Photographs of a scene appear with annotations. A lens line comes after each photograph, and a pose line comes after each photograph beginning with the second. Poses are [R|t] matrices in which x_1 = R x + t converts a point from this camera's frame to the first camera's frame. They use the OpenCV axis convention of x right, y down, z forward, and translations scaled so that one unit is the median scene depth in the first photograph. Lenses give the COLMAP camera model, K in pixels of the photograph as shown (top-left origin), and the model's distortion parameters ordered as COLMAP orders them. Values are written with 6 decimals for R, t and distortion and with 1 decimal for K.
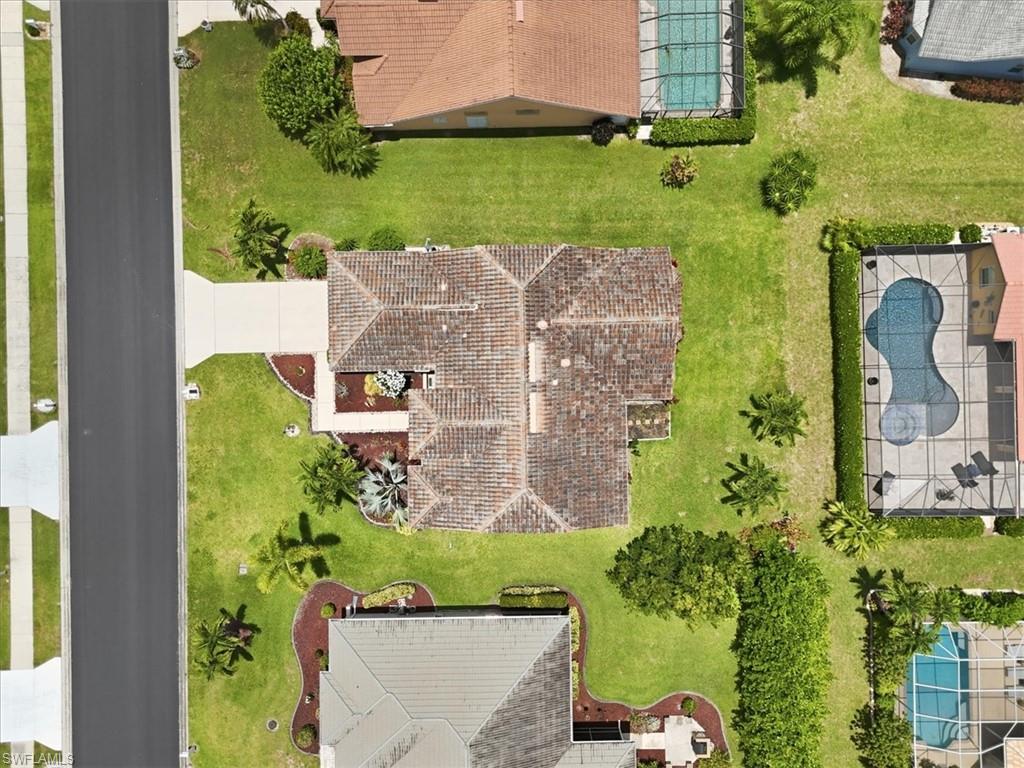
lens RADIAL K [[760.9, 0, 512.0], [0, 760.9, 384.0], [0, 0, 1]] dist [0.038123, -0.007404]
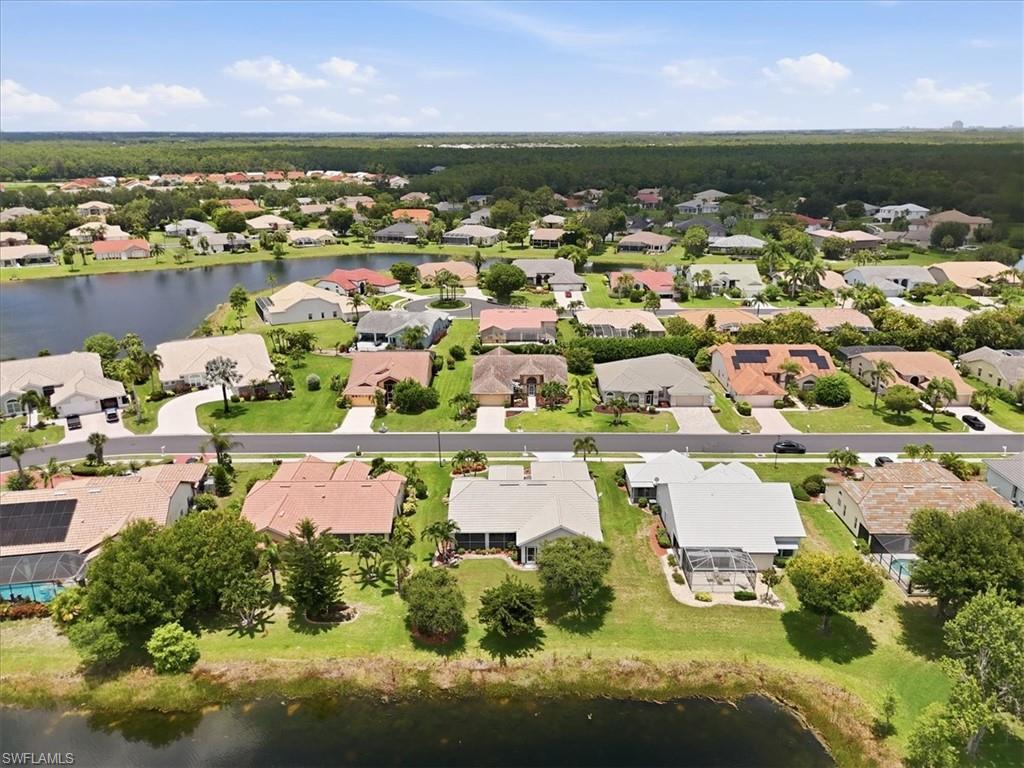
lens RADIAL K [[760.9, 0, 512.0], [0, 760.9, 384.0], [0, 0, 1]] dist [0.038123, -0.007404]
pose [[0.018275, -0.323016, 0.946217, -2.661252], [0.999832, 0.004450, -0.017792, 0.026733], [0.001537, 0.946383, 0.323043, 0.078106]]
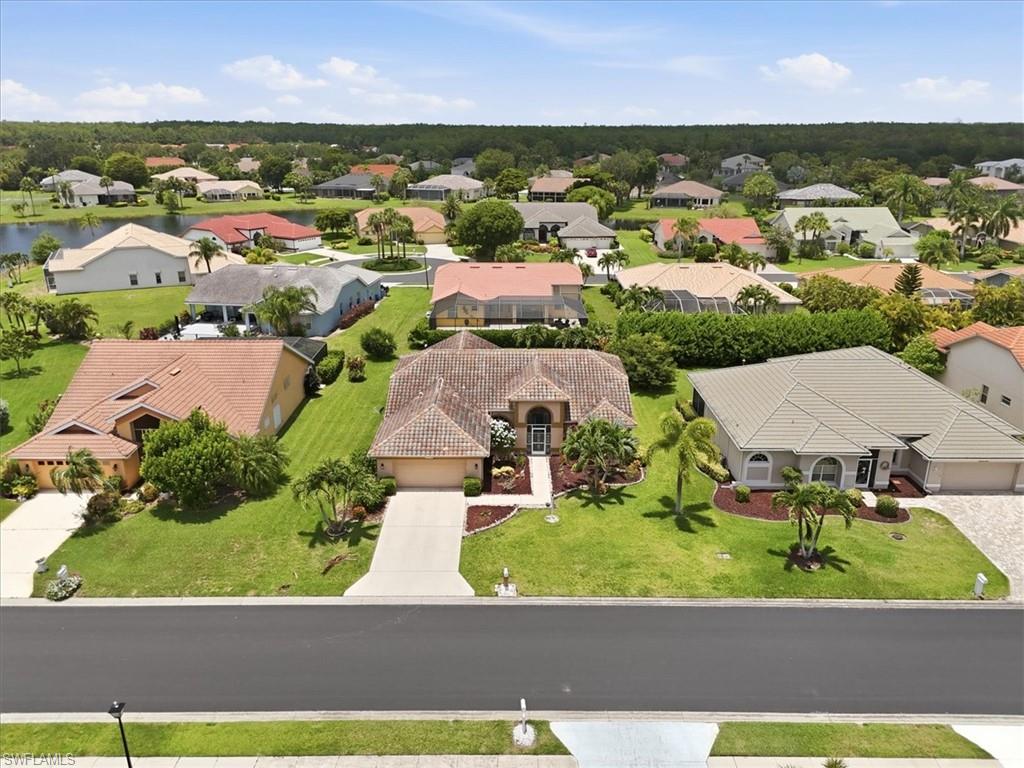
lens RADIAL K [[760.9, 0, 512.0], [0, 760.9, 384.0], [0, 0, 1]] dist [0.038123, -0.007404]
pose [[0.013388, -0.327010, 0.944926, -1.068610], [0.999908, 0.006551, -0.011900, 0.023556], [-0.002299, 0.944998, 0.327067, 0.558823]]
